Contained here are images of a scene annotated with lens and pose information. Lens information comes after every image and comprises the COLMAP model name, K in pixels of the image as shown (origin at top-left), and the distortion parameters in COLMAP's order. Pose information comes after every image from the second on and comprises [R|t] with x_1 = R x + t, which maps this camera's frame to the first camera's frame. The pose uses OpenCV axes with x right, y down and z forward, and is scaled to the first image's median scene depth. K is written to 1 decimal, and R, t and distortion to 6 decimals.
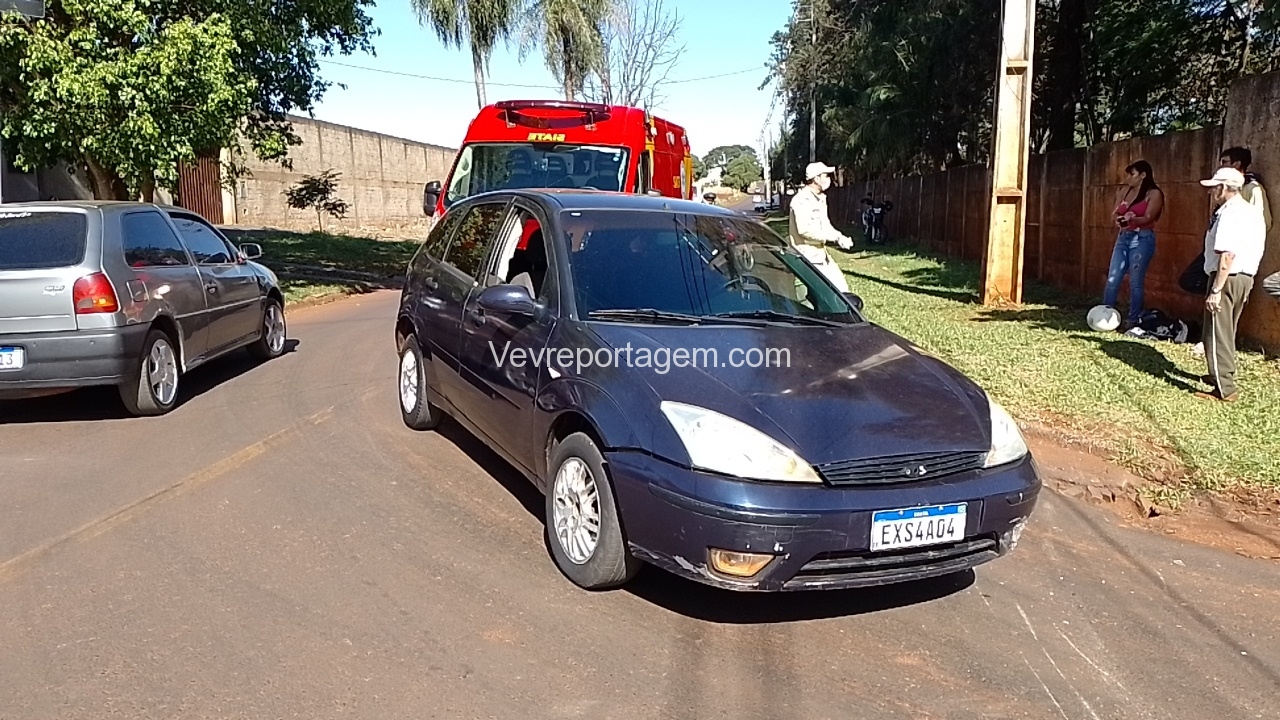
lens RADIAL K [[1038.0, 0, 640.0], [0, 1038.0, 360.0], [0, 0, 1]] dist [0.045771, -0.000133]
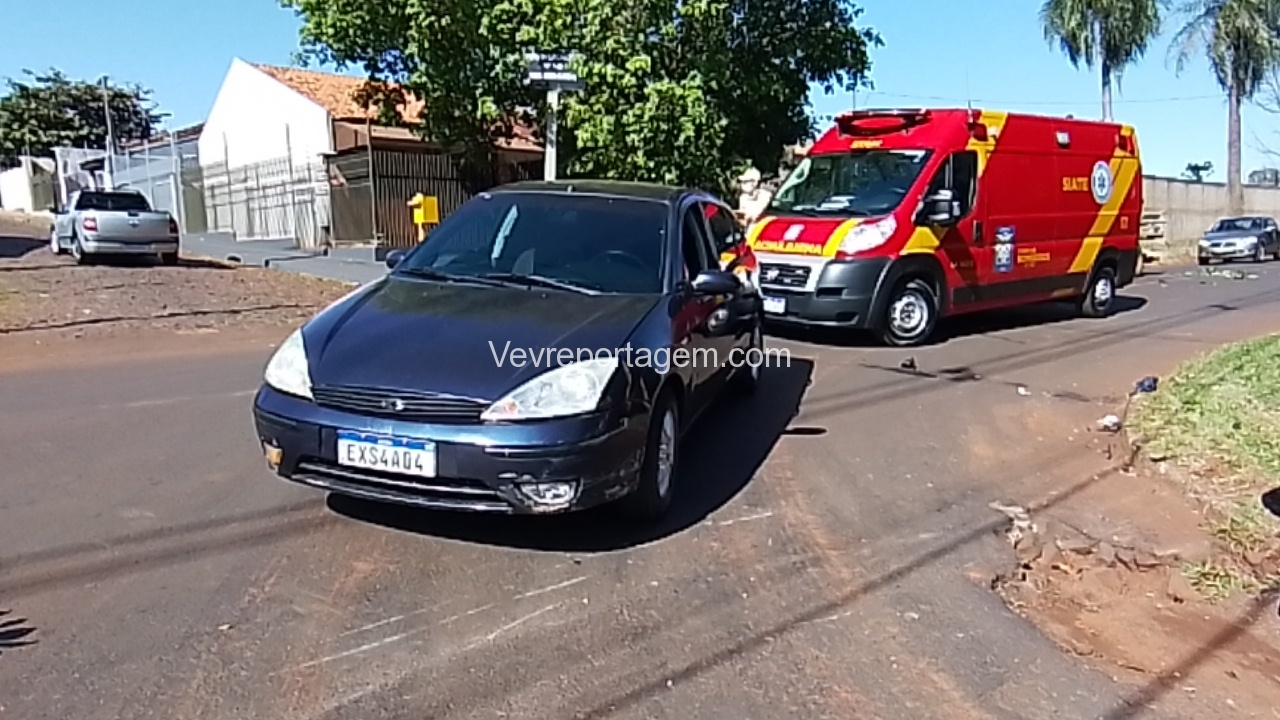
lens RADIAL K [[895.6, 0, 640.0], [0, 895.6, 360.0], [0, 0, 1]] dist [-0.004591, -0.001471]
pose [[0.698884, 0.097091, -0.708615, 0.951382], [-0.101834, 0.994158, 0.035780, -0.003259], [0.707949, 0.047155, 0.704688, 0.424911]]
